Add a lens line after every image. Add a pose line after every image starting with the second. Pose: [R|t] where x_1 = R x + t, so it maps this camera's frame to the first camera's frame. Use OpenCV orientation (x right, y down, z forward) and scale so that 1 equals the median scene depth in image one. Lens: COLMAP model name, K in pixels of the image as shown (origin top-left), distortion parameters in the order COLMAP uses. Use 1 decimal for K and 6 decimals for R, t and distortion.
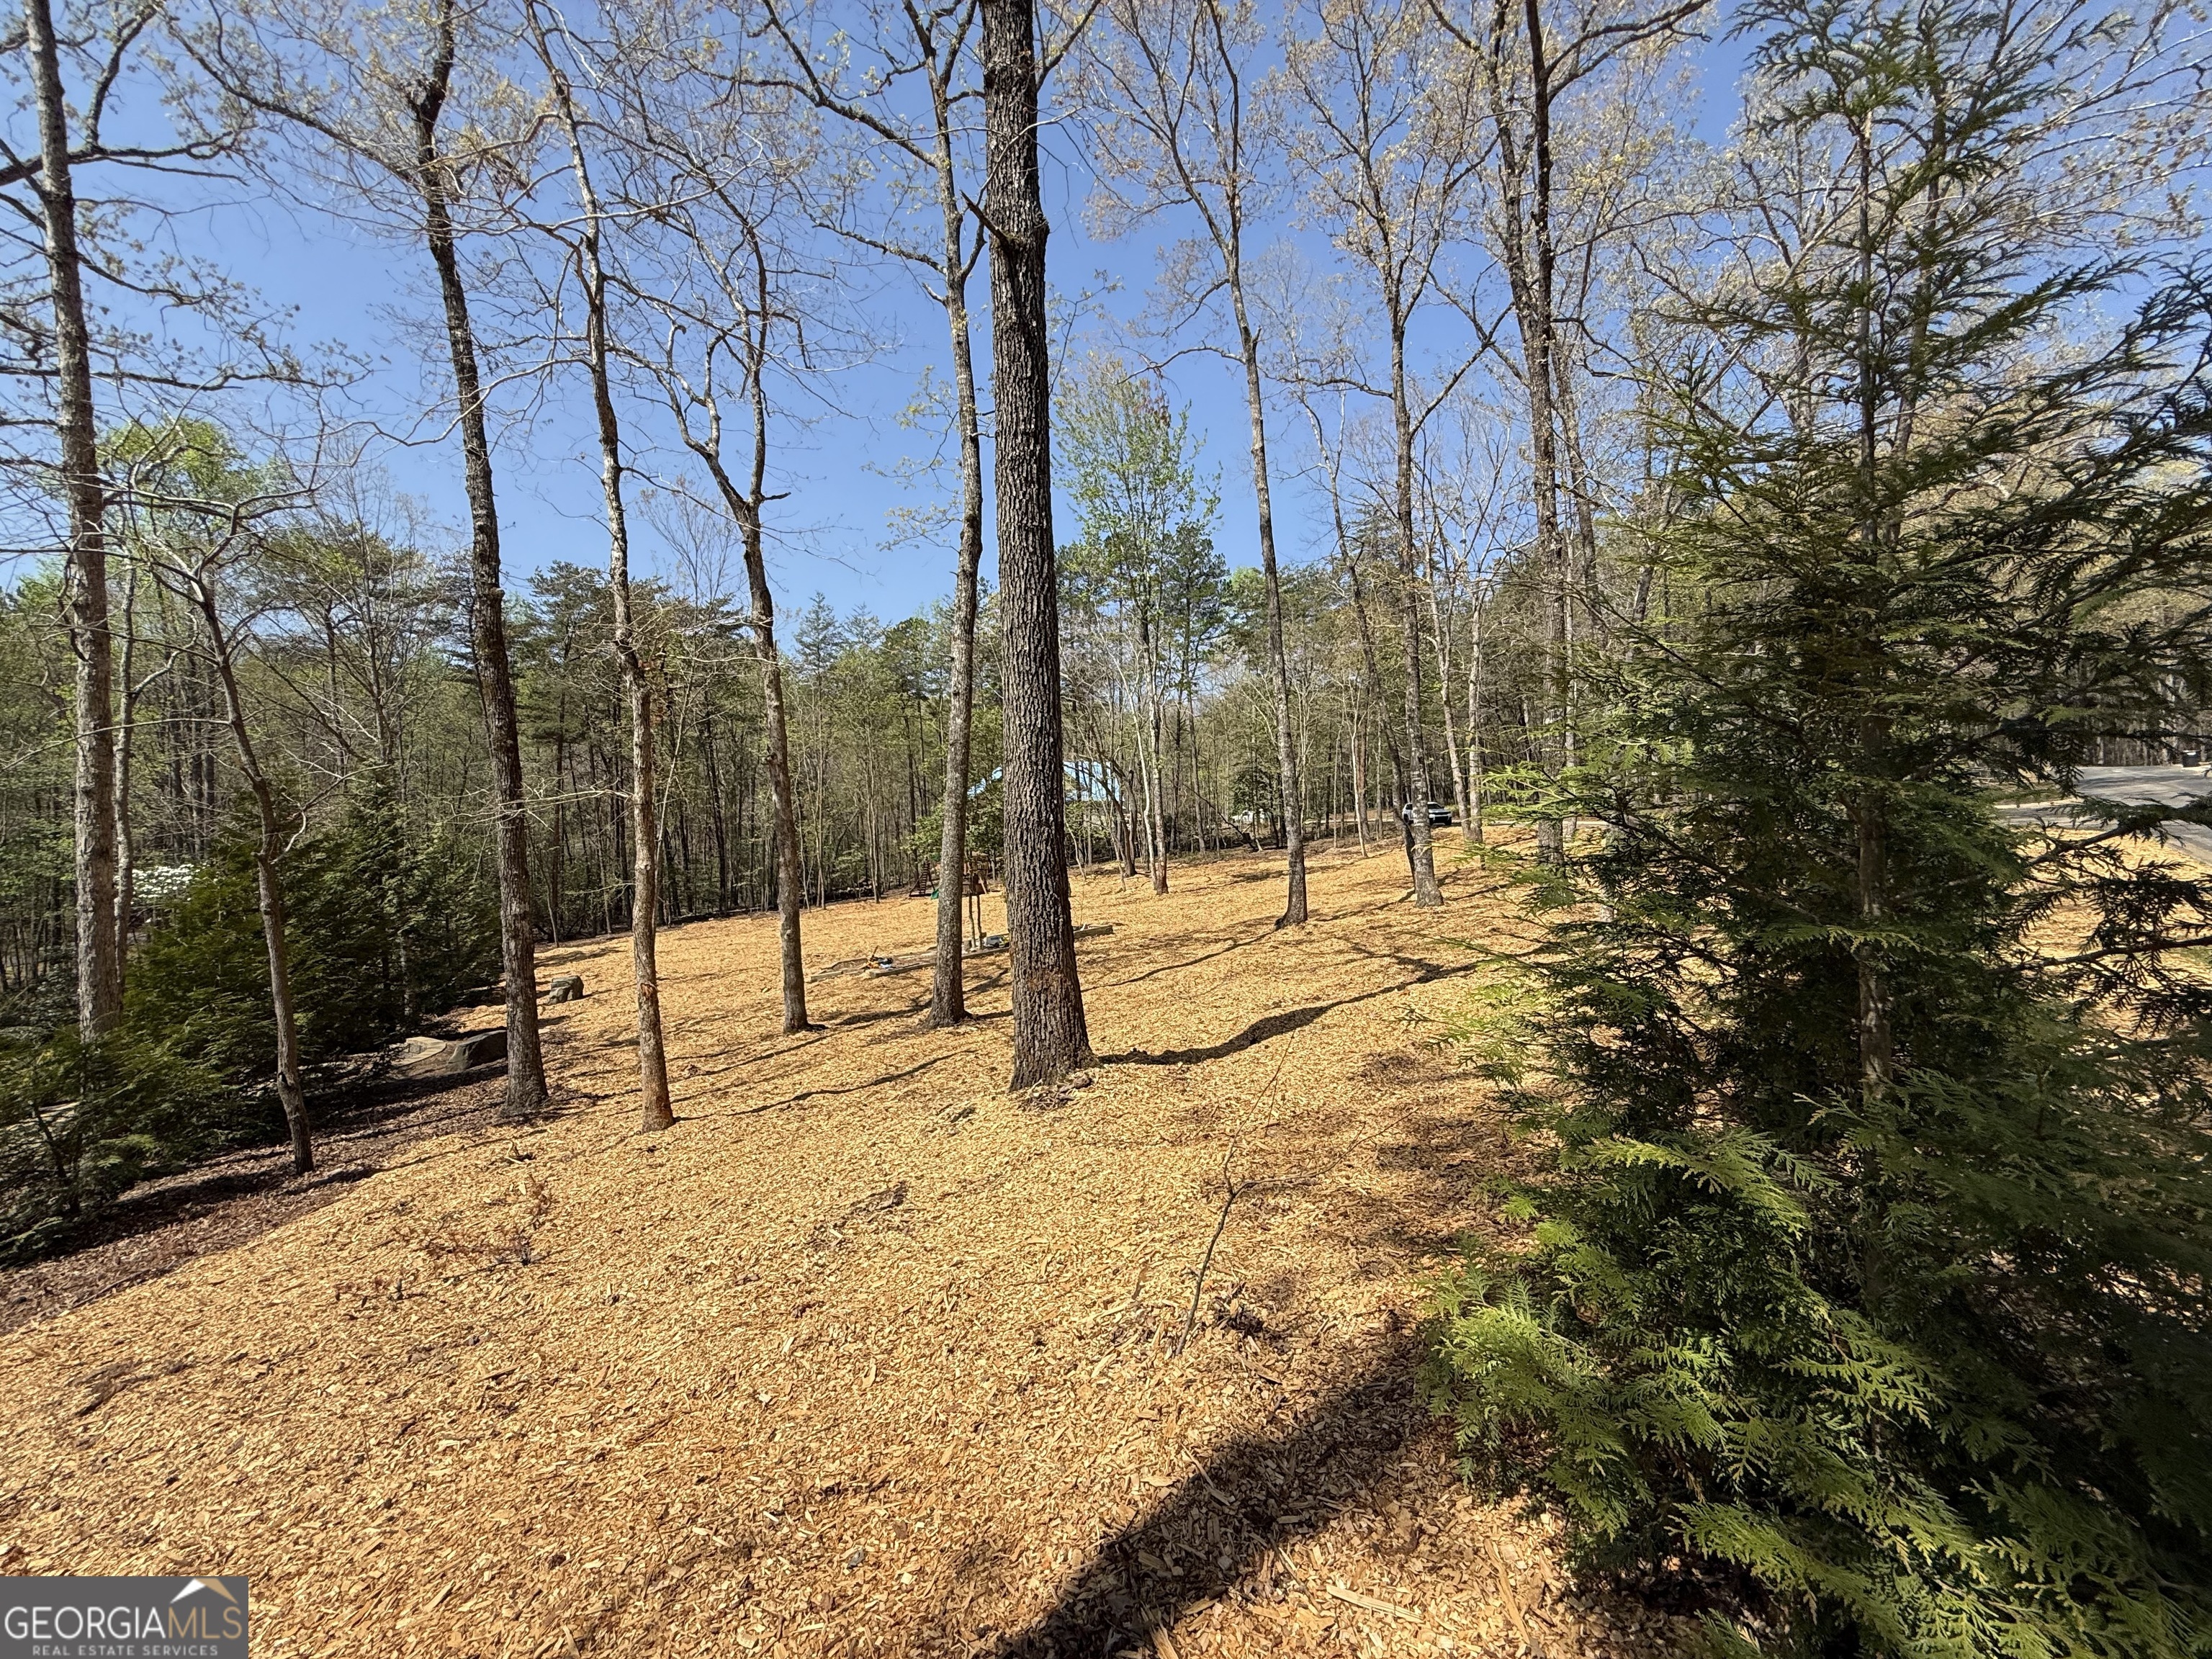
lens RADIAL K [[881.5, 0, 1100.1], [0, 881.5, 828.3], [0, 0, 1]] dist [-0.000681, 0.000194]
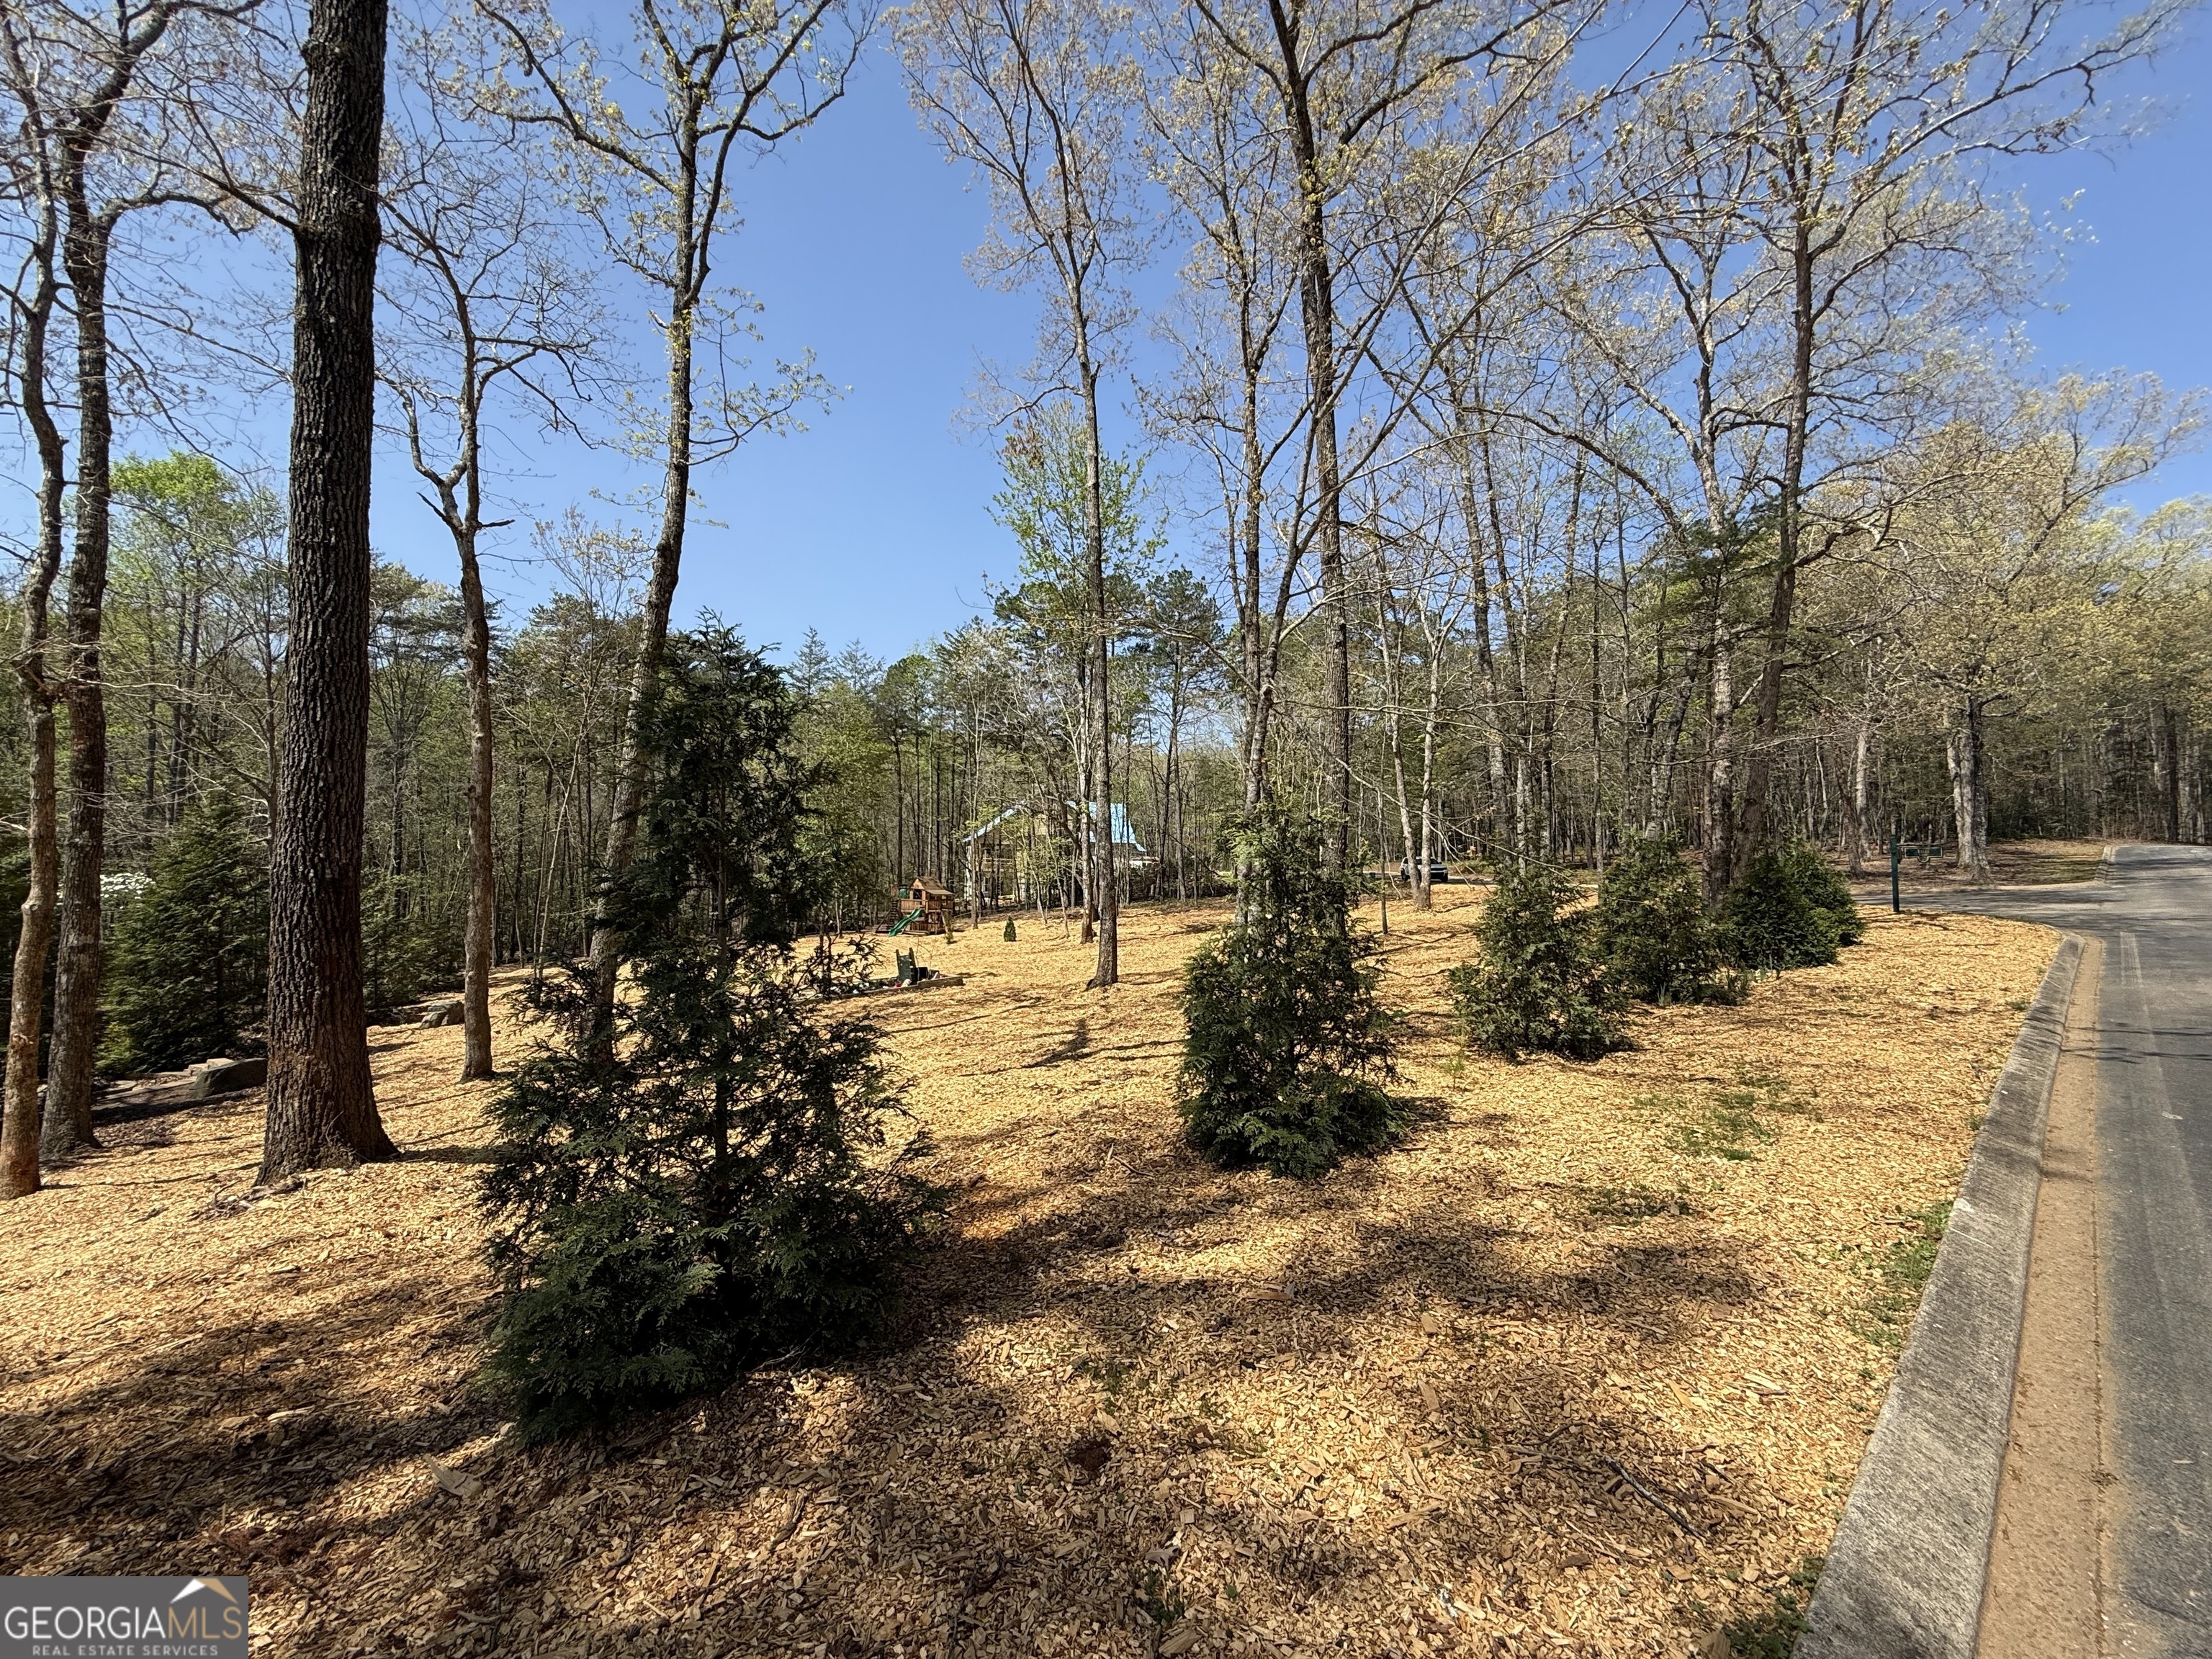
lens RADIAL K [[881.5, 0, 1100.1], [0, 881.5, 828.3], [0, 0, 1]] dist [-0.000681, 0.000194]
pose [[0.996846, 0.035965, -0.070738, 0.244368], [-0.039134, 0.998268, -0.043930, -0.015215], [0.069035, 0.046560, 0.996527, 0.058687]]
